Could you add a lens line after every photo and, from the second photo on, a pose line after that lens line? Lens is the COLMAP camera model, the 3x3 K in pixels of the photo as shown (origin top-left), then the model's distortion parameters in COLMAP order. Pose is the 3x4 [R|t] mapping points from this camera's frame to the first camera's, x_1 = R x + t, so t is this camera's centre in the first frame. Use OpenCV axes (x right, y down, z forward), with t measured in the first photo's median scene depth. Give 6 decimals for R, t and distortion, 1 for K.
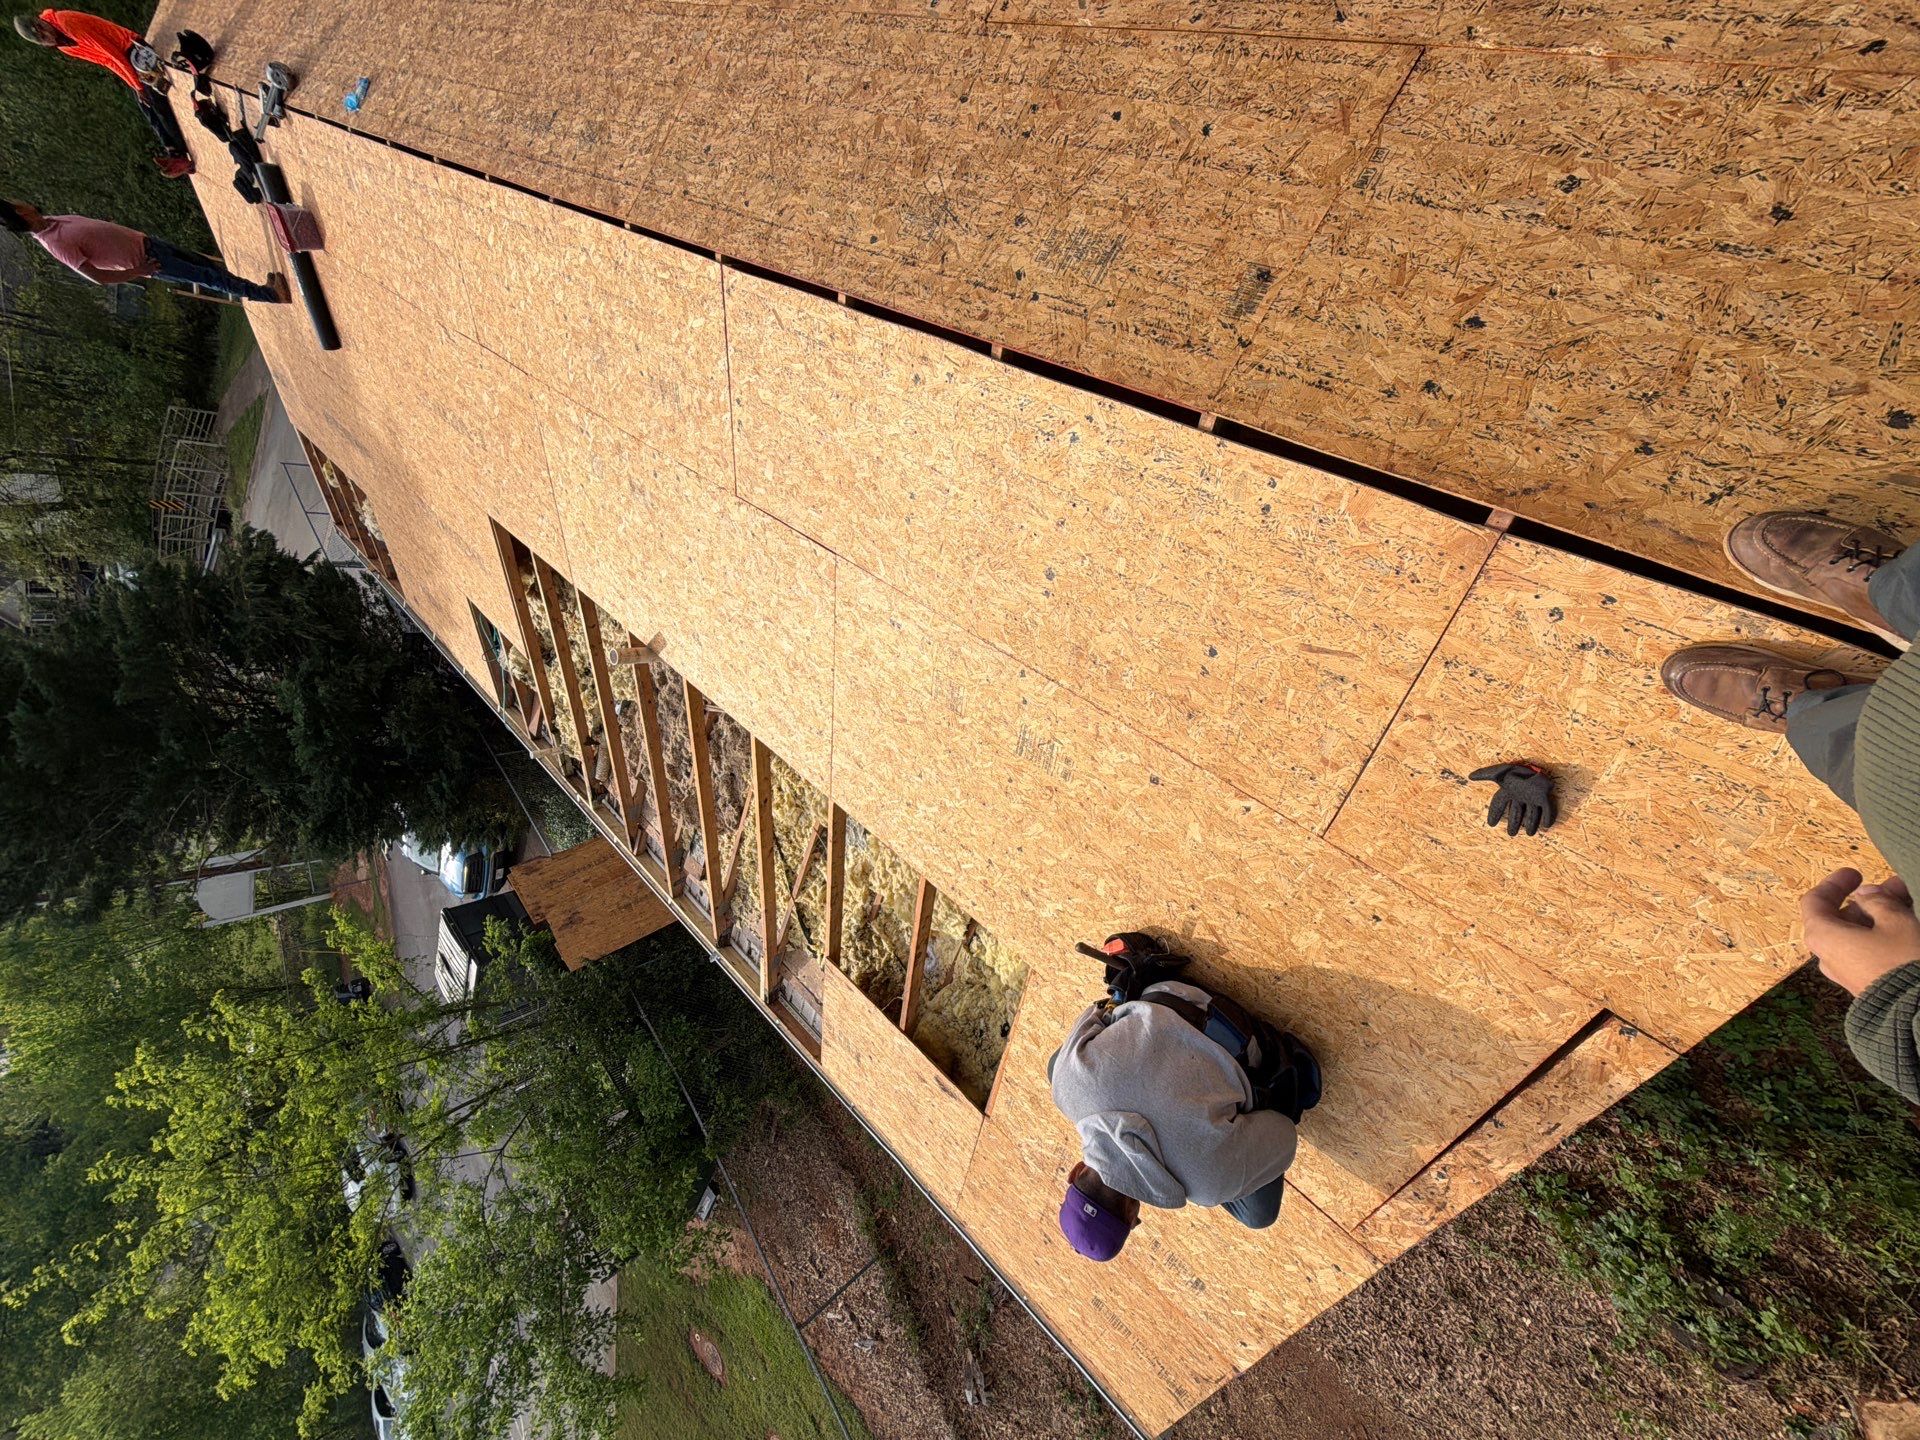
lens RADIAL K [[762.4, 0, 958.5], [0, 762.4, 723.6], [0, 0, 1]] dist [0.001101, -0.000103]
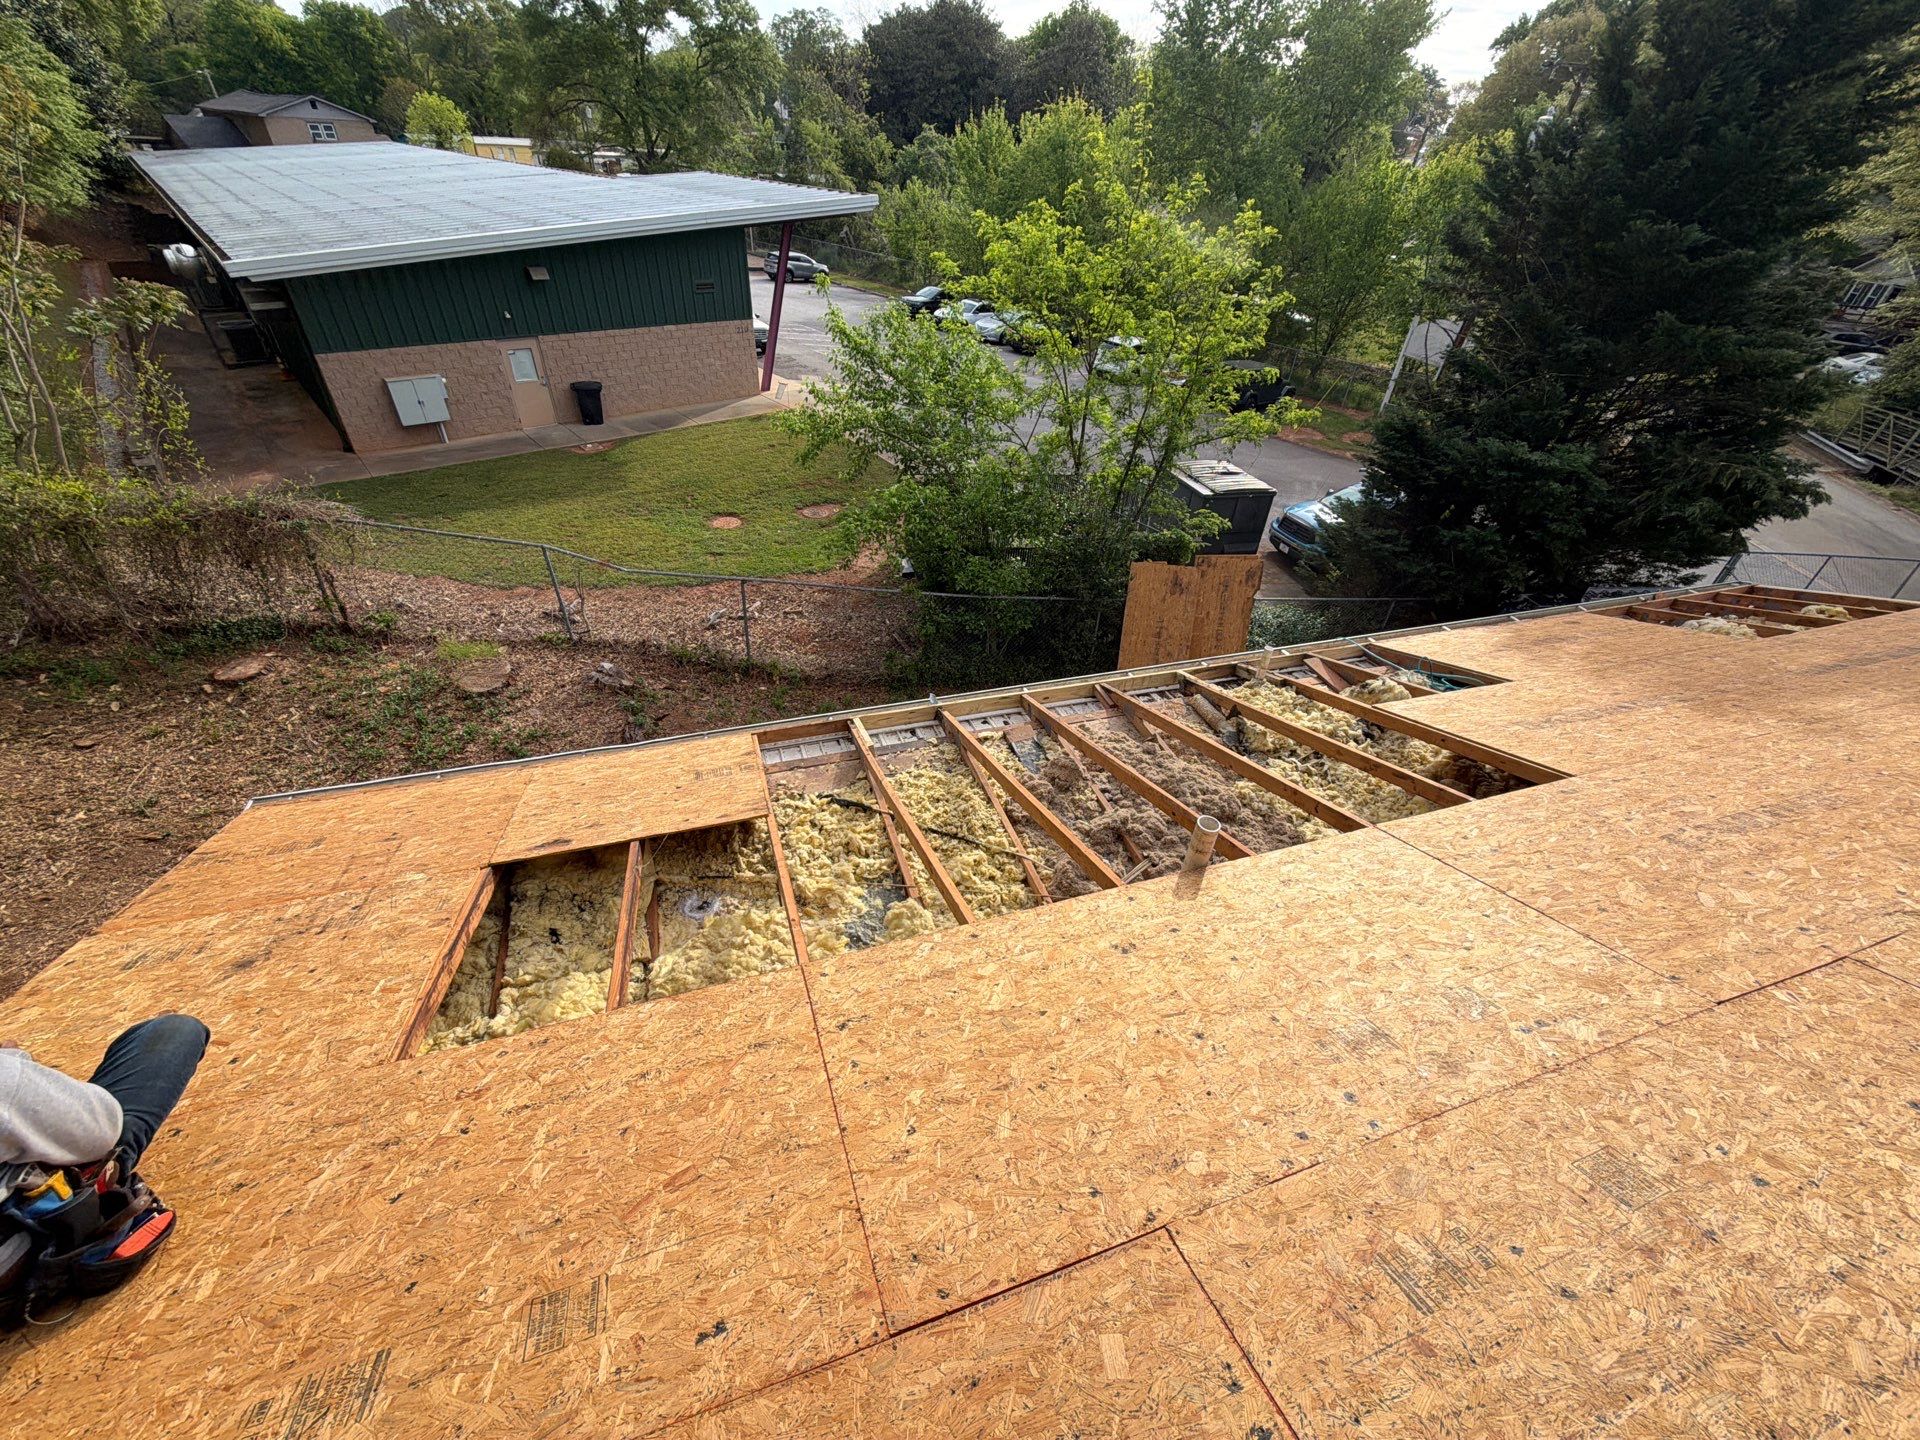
lens RADIAL K [[762.4, 0, 958.5], [0, 762.4, 723.6], [0, 0, 1]] dist [0.001101, -0.000103]
pose [[-0.615193, 0.783075, -0.091273, -0.142870], [-0.734474, -0.527204, 0.427322, -0.077296], [0.286505, 0.329923, 0.899481, 0.116437]]
